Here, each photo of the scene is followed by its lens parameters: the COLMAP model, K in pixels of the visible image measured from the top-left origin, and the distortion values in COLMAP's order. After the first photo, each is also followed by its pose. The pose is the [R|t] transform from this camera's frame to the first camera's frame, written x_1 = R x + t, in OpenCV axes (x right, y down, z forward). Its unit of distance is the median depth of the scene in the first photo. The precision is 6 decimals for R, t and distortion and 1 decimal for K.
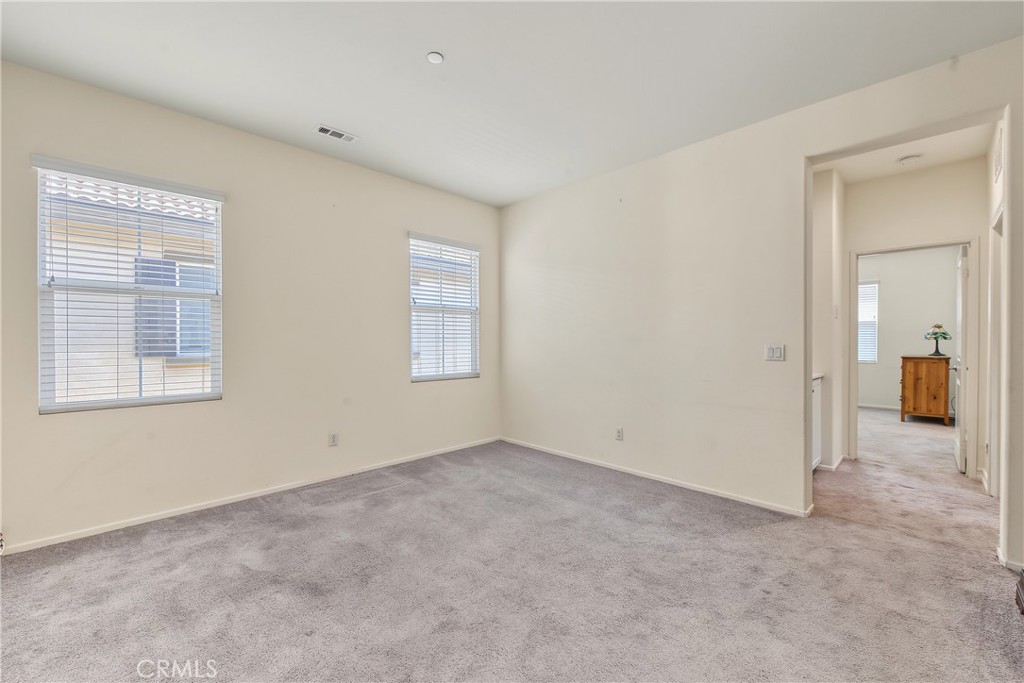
lens RADIAL K [[423.7, 0, 513.8], [0, 423.7, 339.8], [0, 0, 1]] dist [-0.000333, -0.002244]
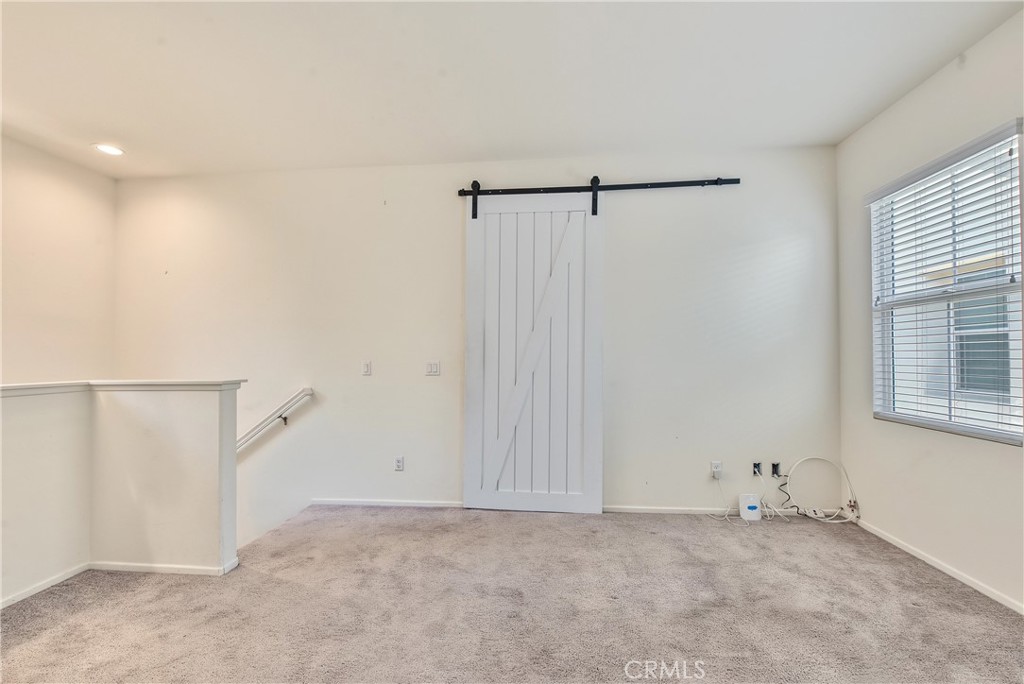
lens RADIAL K [[423.7, 0, 510.2], [0, 423.7, 347.7], [0, 0, 1]] dist [-0.000333, -0.002244]
pose [[-0.757158, 0.002350, -0.653228, 0.358839], [0.004433, 0.999989, -0.001541, -0.015307], [0.653217, -0.004062, -0.757160, 1.163941]]
